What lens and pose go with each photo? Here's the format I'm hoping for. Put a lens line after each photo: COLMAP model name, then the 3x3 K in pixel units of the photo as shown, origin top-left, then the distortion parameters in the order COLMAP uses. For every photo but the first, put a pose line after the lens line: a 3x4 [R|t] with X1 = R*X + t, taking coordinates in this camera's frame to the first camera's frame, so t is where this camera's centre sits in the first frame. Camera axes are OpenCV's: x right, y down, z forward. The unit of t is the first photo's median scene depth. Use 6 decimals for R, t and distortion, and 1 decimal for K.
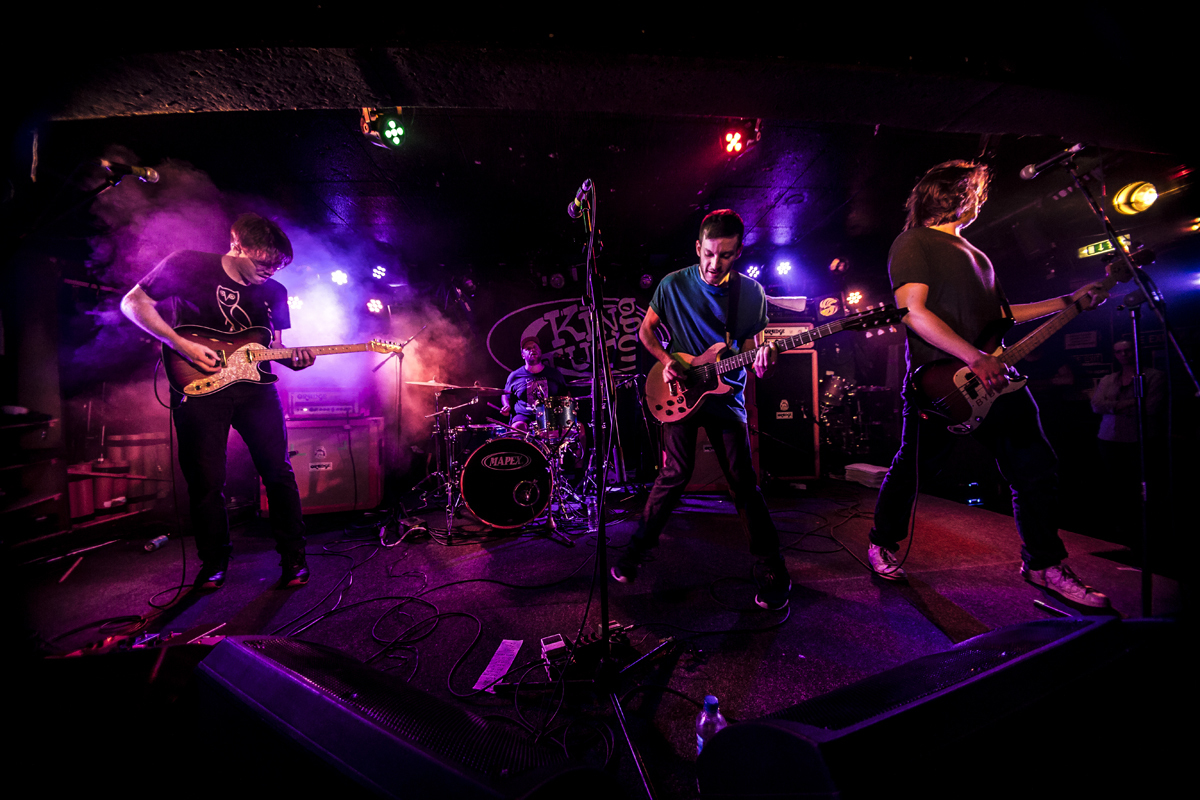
lens RADIAL K [[387.8, 0, 600.0], [0, 387.8, 400.0], [0, 0, 1]] dist [-0.030312, 0.000104]
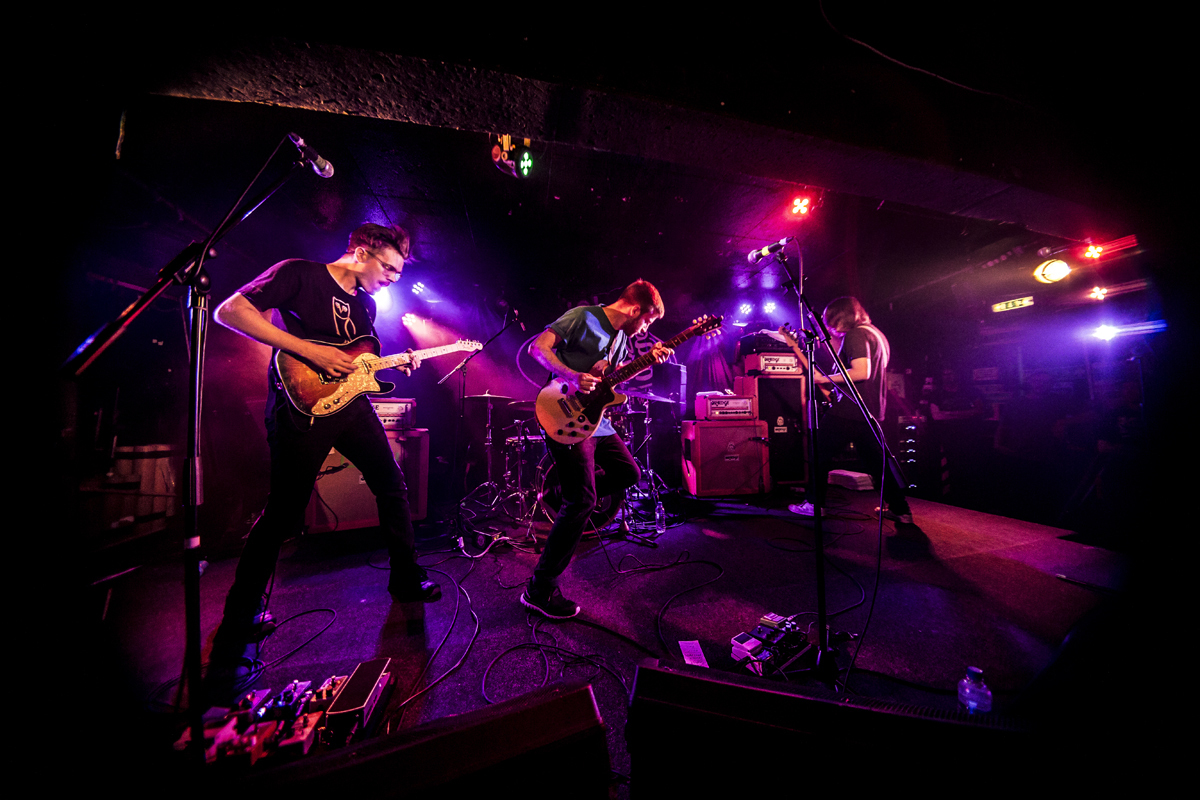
lens RADIAL K [[345.7, 0, 600.0], [0, 345.7, 400.0], [0, 0, 1]] dist [-0.017870, -0.000089]
pose [[0.988687, 0.020331, 0.148606, -0.300262], [-0.014878, 0.999178, -0.037711, -0.004107], [-0.149251, 0.035073, 0.988177, 0.023801]]
